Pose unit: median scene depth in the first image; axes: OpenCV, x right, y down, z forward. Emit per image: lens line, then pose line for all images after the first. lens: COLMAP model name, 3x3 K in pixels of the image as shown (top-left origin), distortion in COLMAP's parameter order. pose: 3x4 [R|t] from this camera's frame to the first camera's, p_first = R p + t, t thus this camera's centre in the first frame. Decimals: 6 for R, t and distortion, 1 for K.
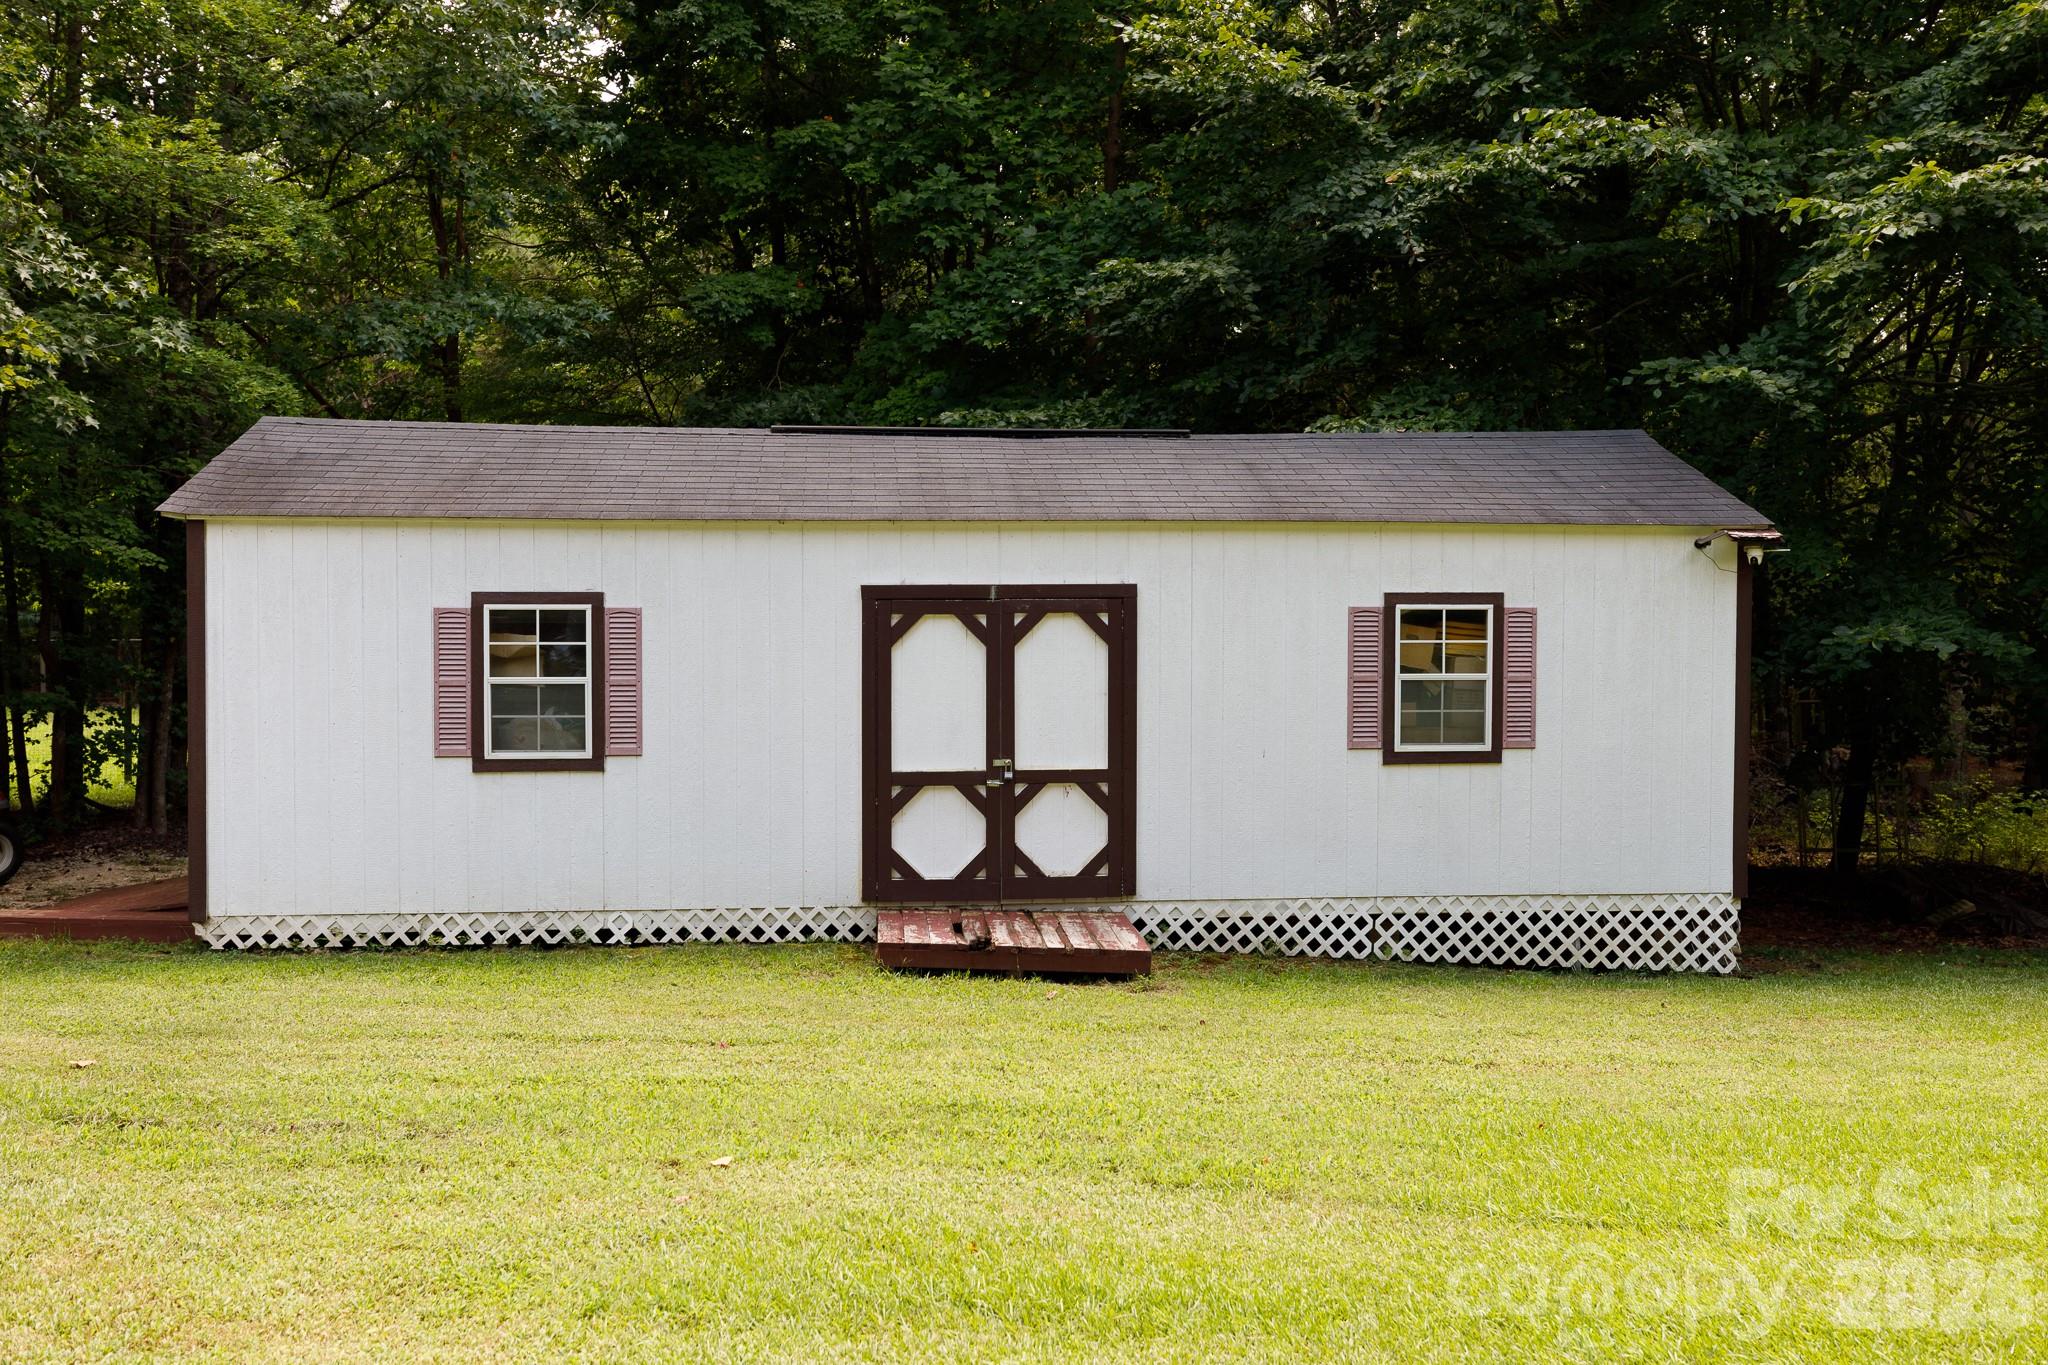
lens RADIAL K [[1739.6, 0, 1024.0], [0, 1739.6, 682.5], [0, 0, 1]] dist [0.009770, 0.001556]
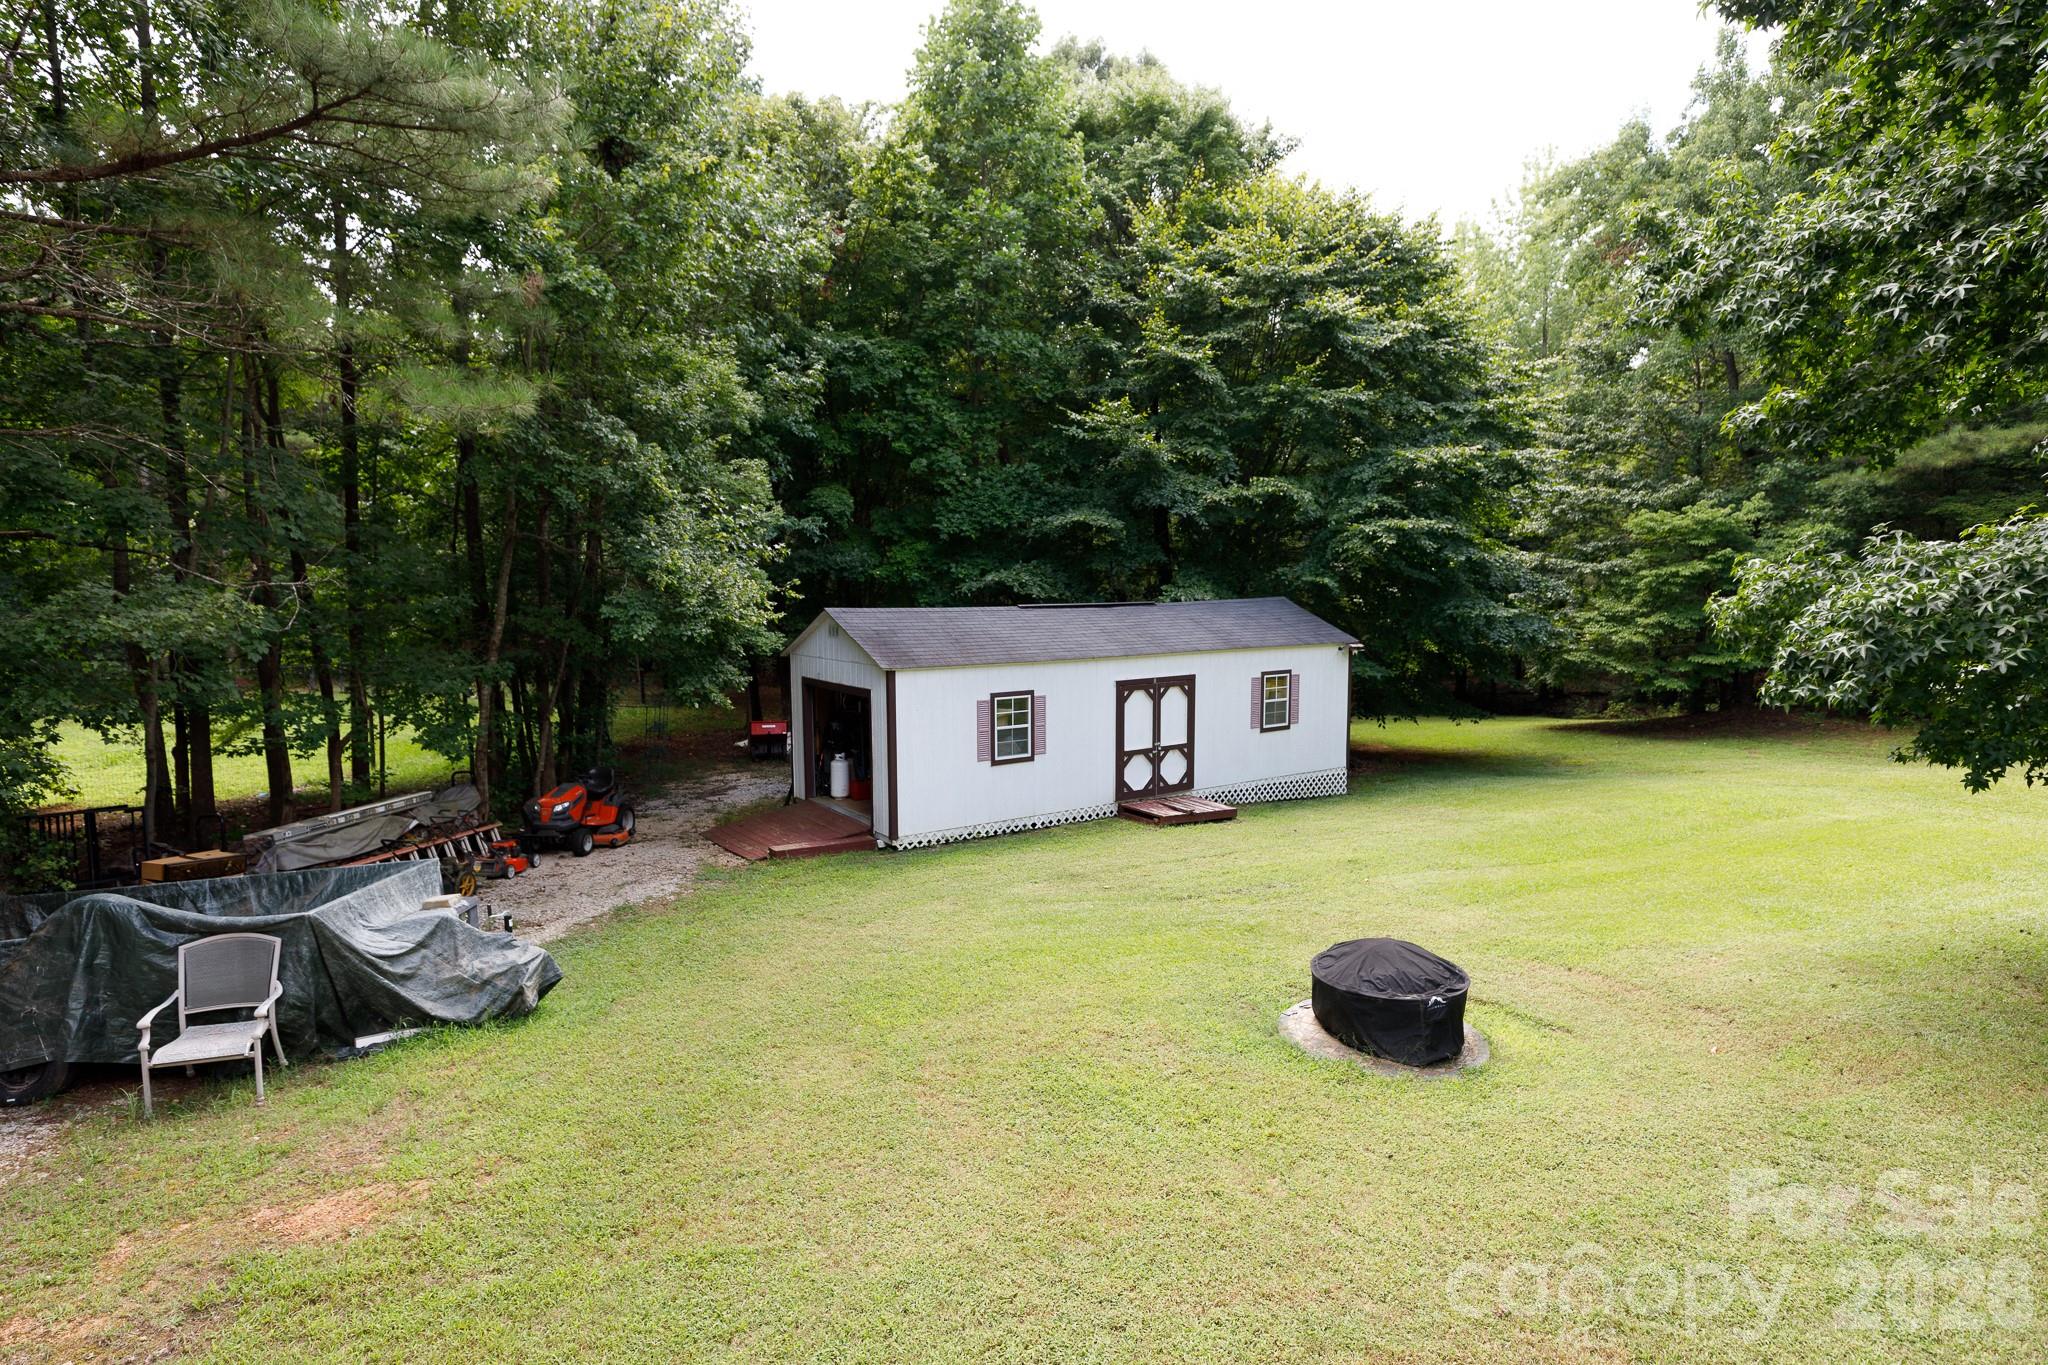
lens RADIAL K [[1114.7, 0, 1024.0], [0, 1114.7, 682.5], [0, 0, 1]] dist [0.000367, 0.000102]
pose [[0.865785, -0.053137, 0.497587, -1.029311], [0.015744, 0.996747, 0.079047, -0.185003], [-0.500169, -0.060604, 0.863805, -0.361806]]
